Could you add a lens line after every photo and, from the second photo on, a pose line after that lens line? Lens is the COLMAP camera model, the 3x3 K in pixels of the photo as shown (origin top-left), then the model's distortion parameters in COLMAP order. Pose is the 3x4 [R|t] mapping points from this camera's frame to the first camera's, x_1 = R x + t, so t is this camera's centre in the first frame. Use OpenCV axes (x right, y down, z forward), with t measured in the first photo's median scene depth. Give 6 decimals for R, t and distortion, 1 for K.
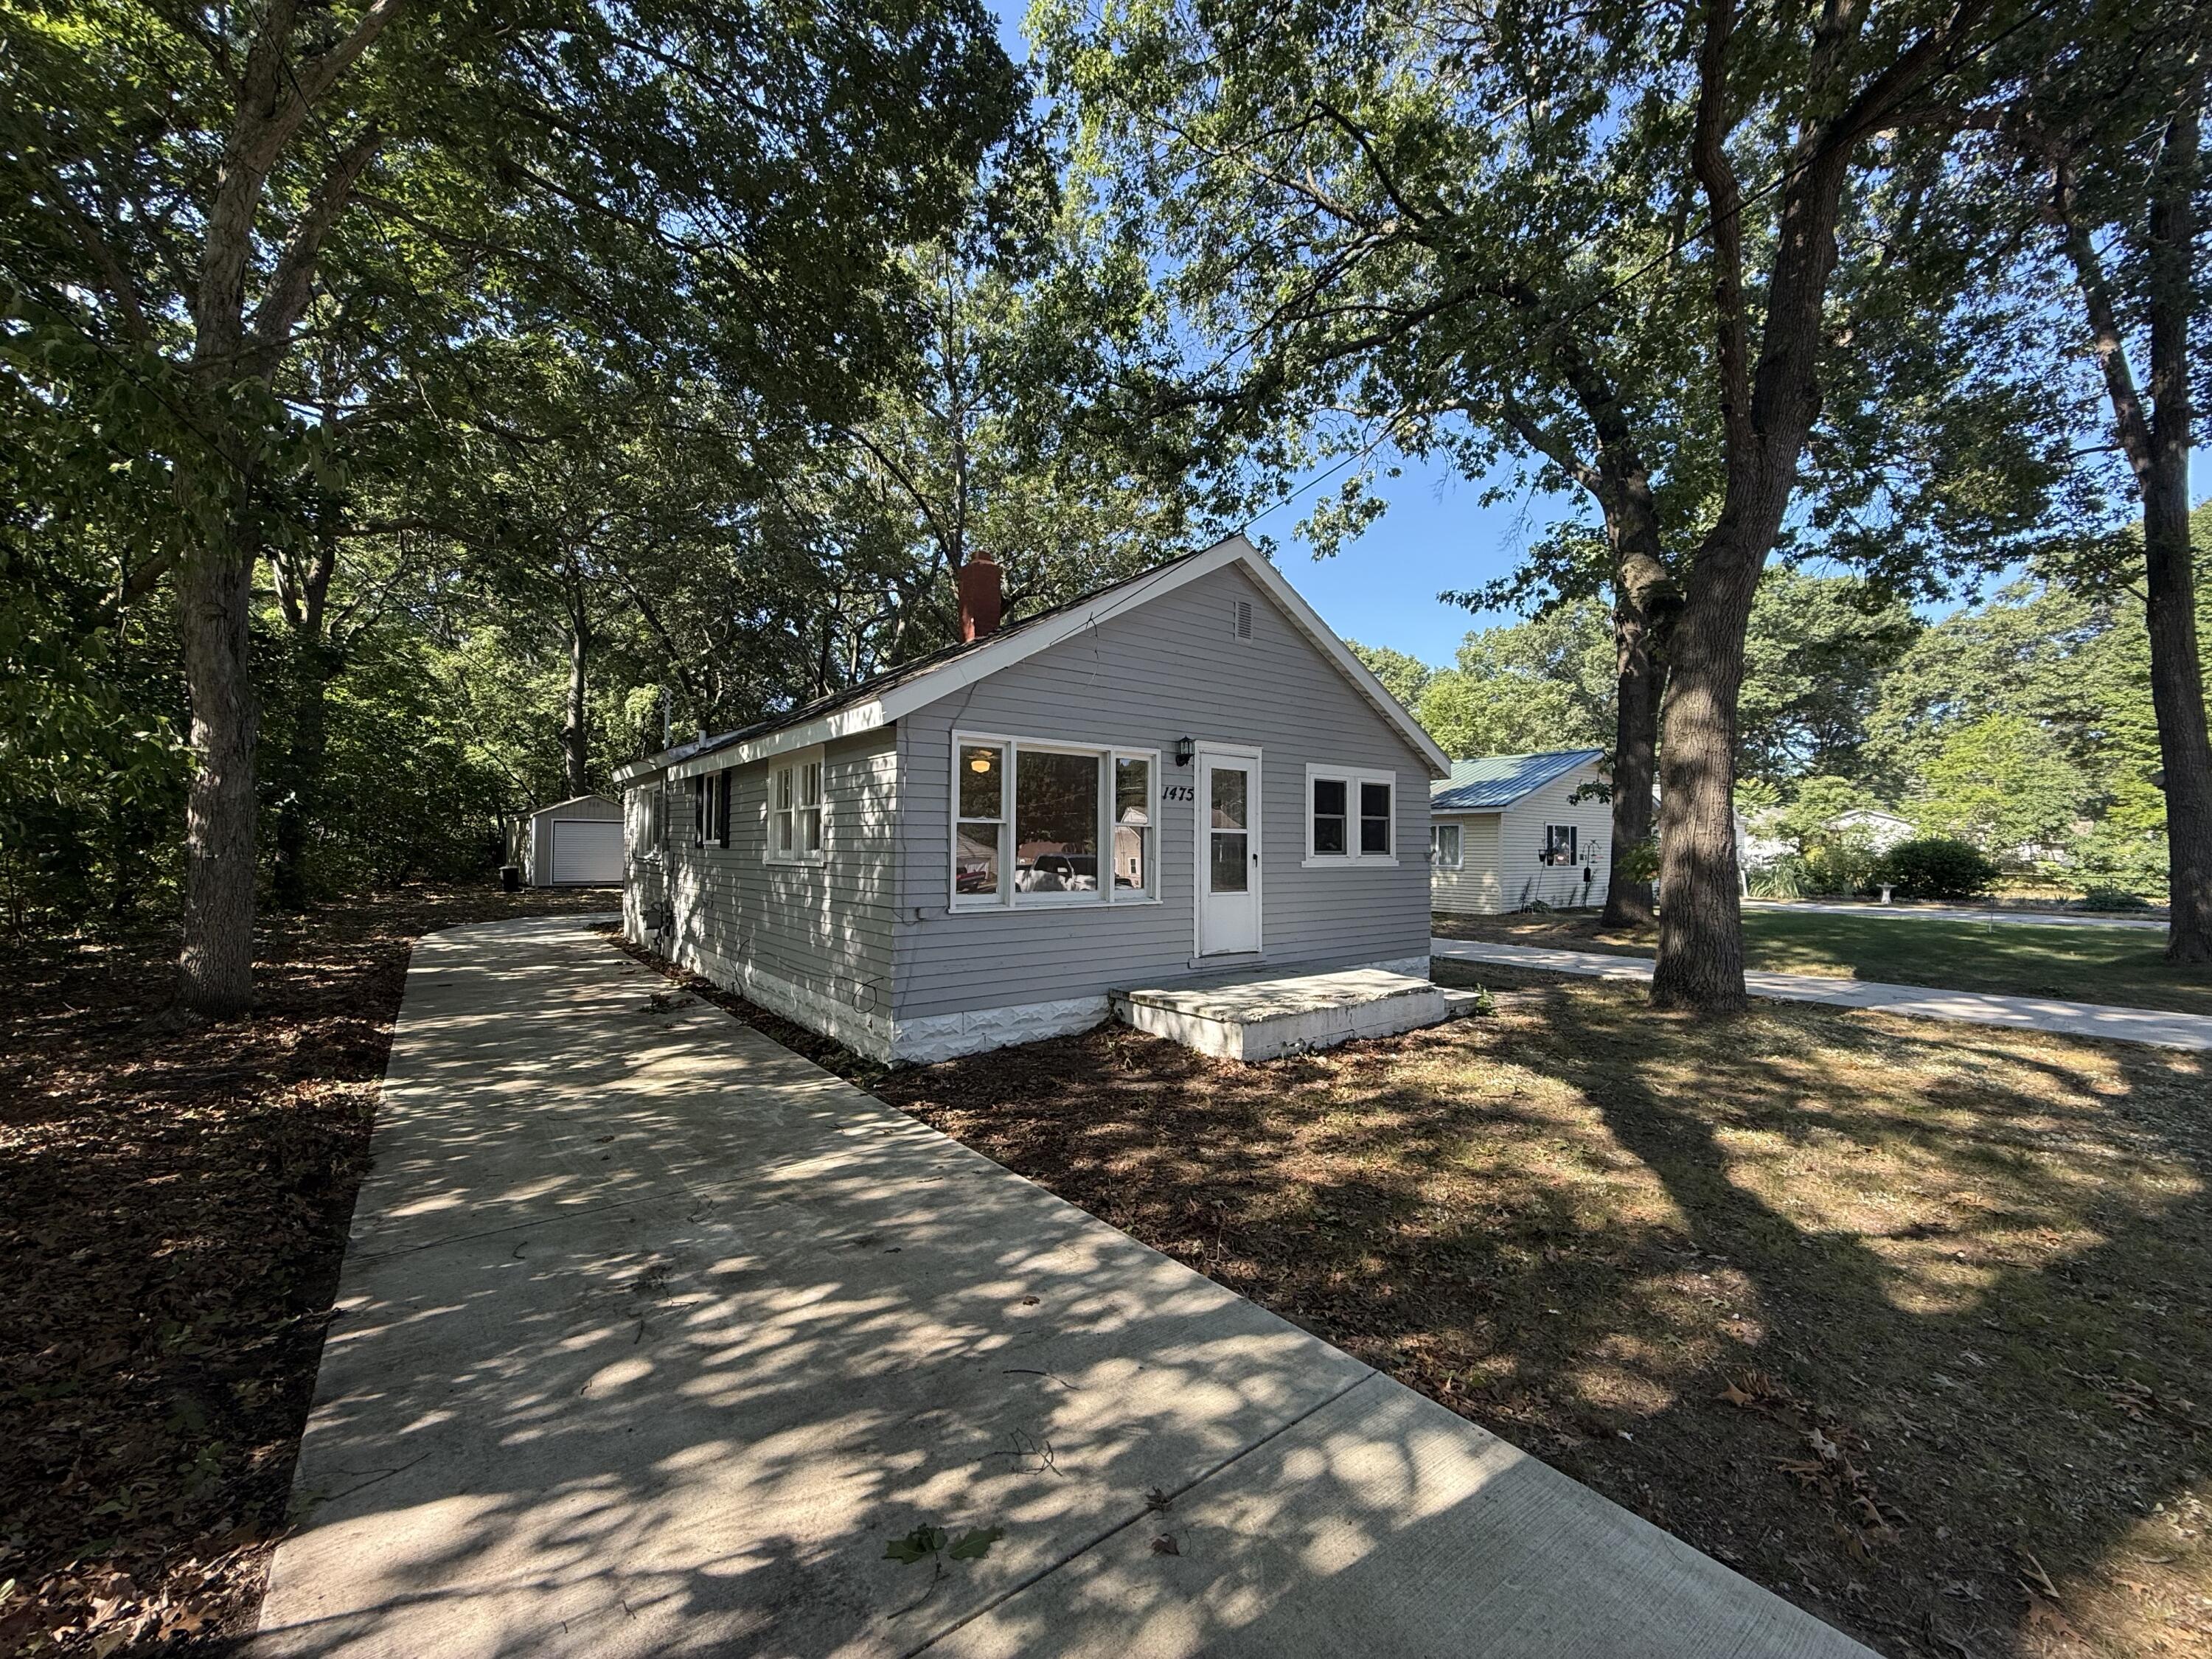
lens RADIAL K [[879.5, 0, 1114.7], [0, 879.5, 836.2], [0, 0, 1]] dist [0.002372, -0.000107]
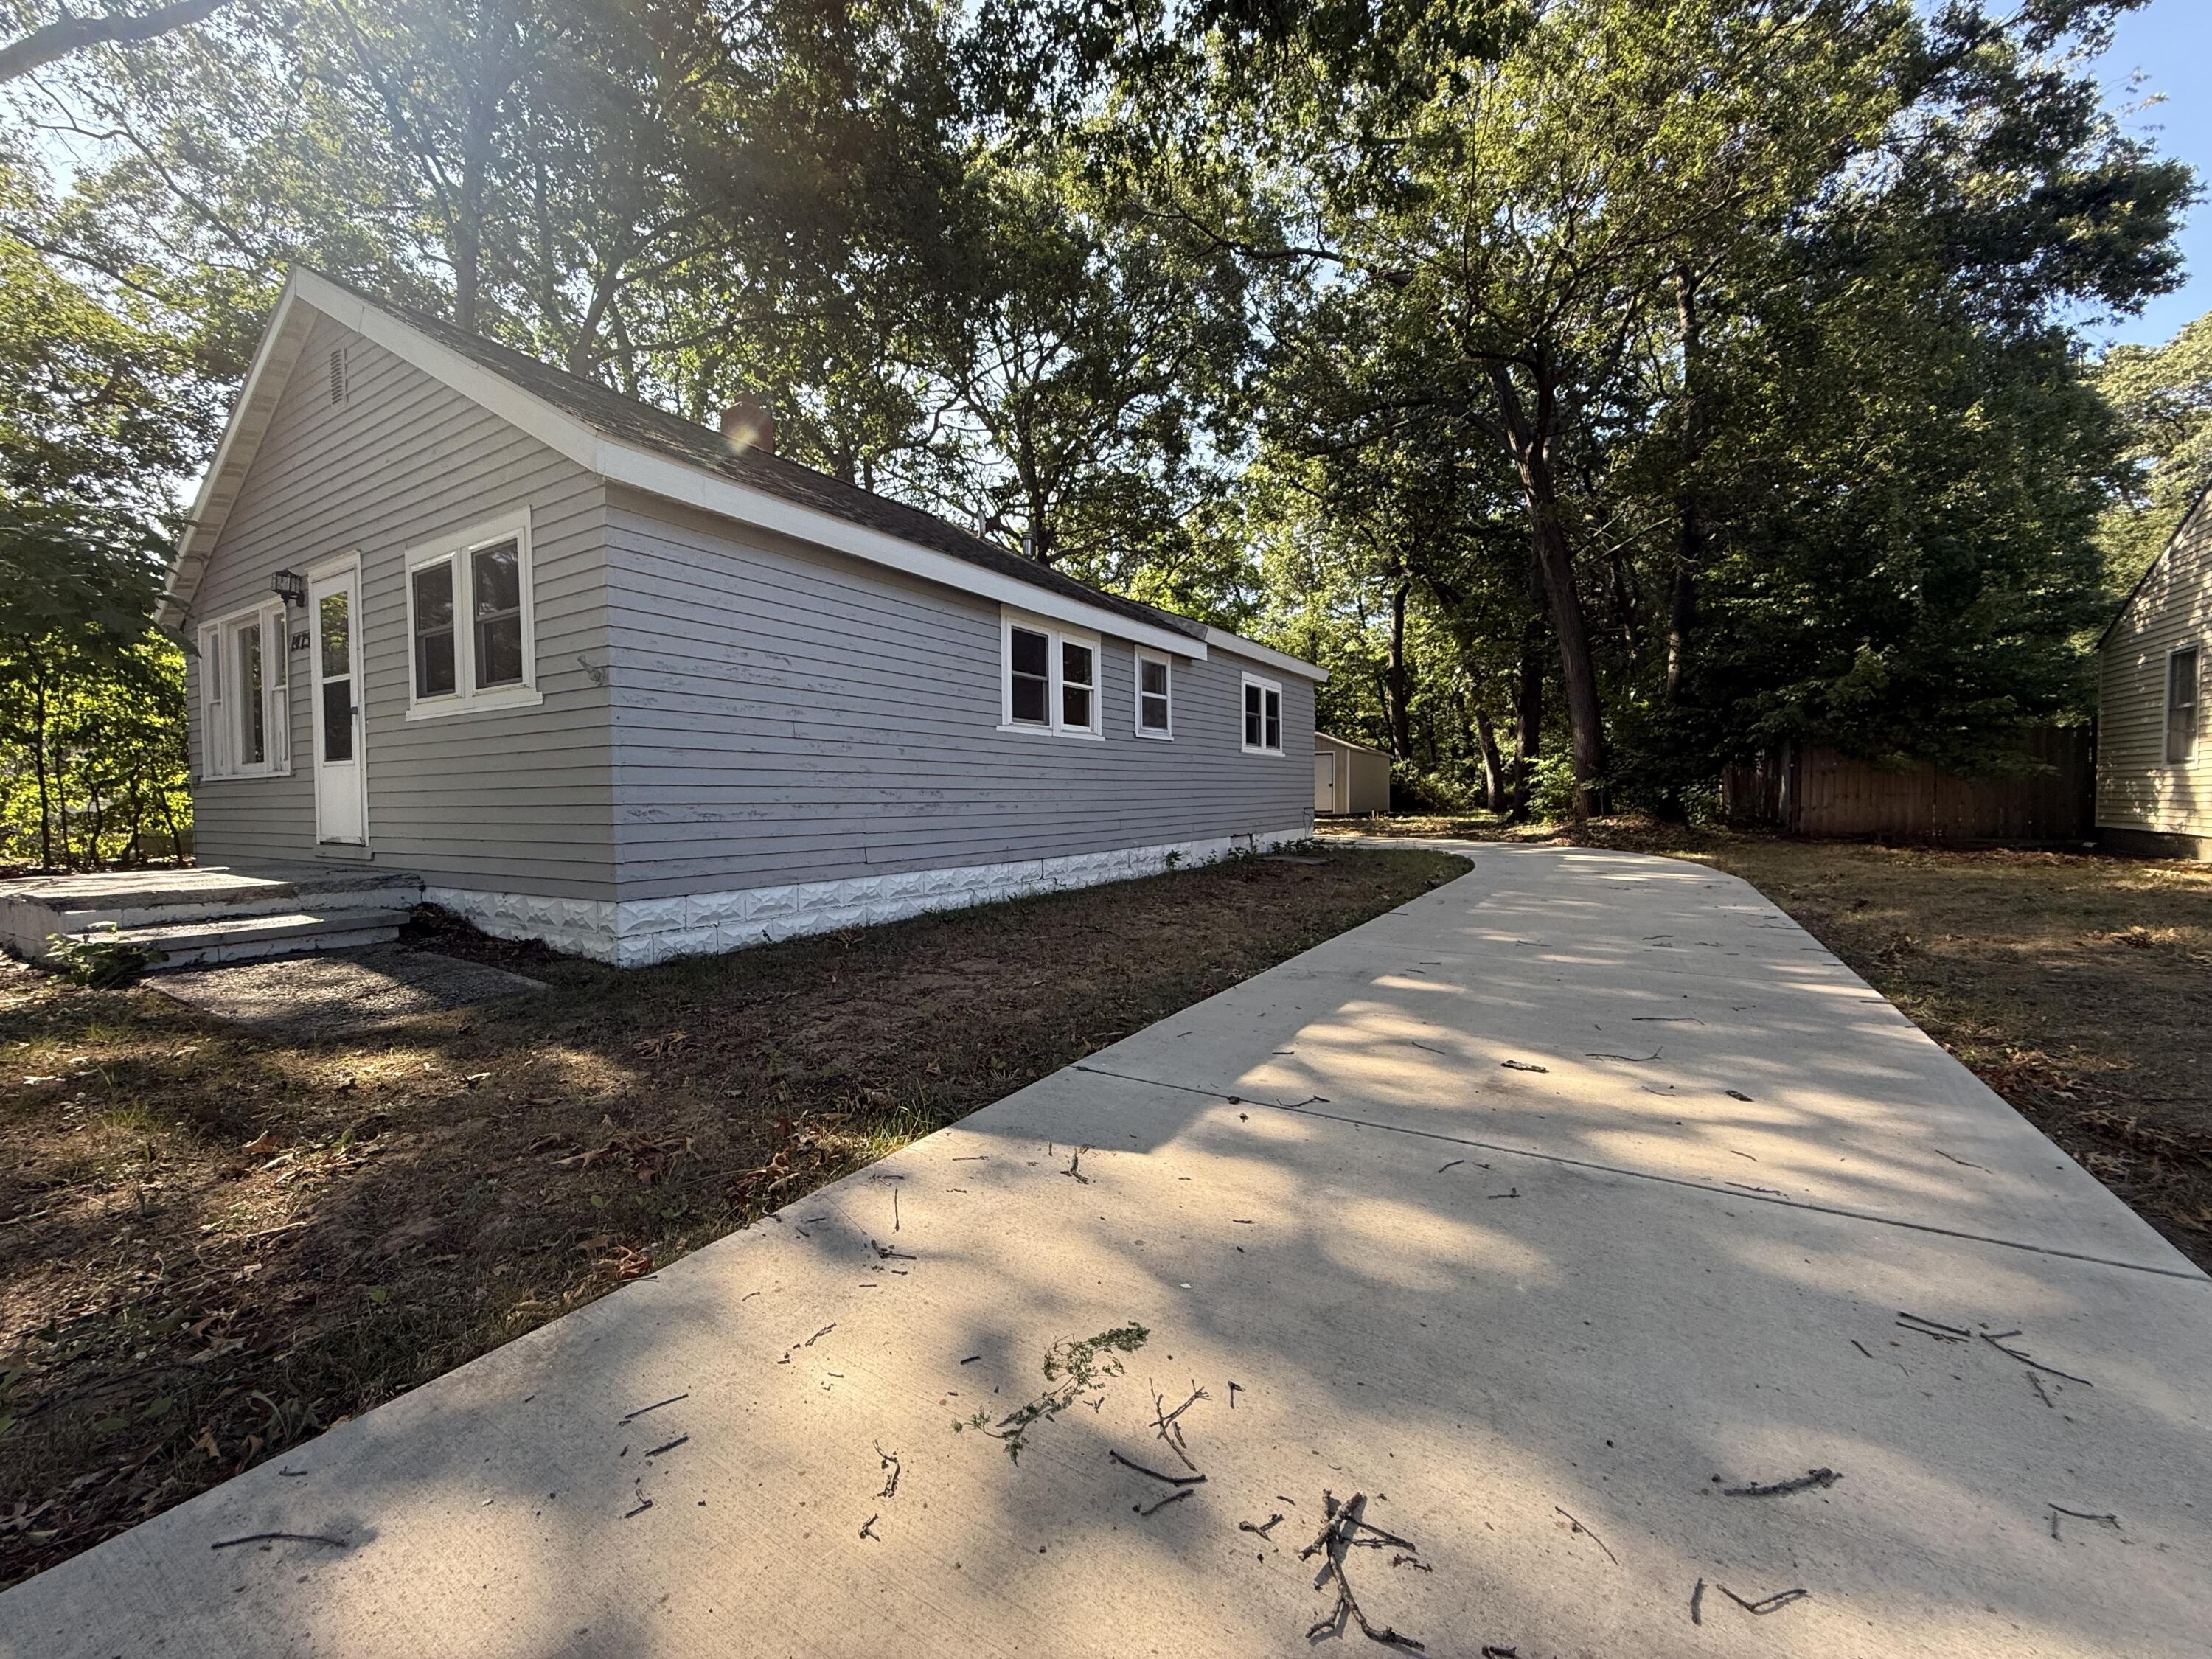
lens RADIAL K [[878.9, 0, 1101.4], [0, 878.9, 830.2], [0, 0, 1]] dist [0.000477, 0.000036]
pose [[0.354326, 0.024731, -0.934795, 1.012936], [0.026509, 0.998983, 0.036477, 0.105789], [0.934746, -0.037705, 0.353310, 1.290921]]
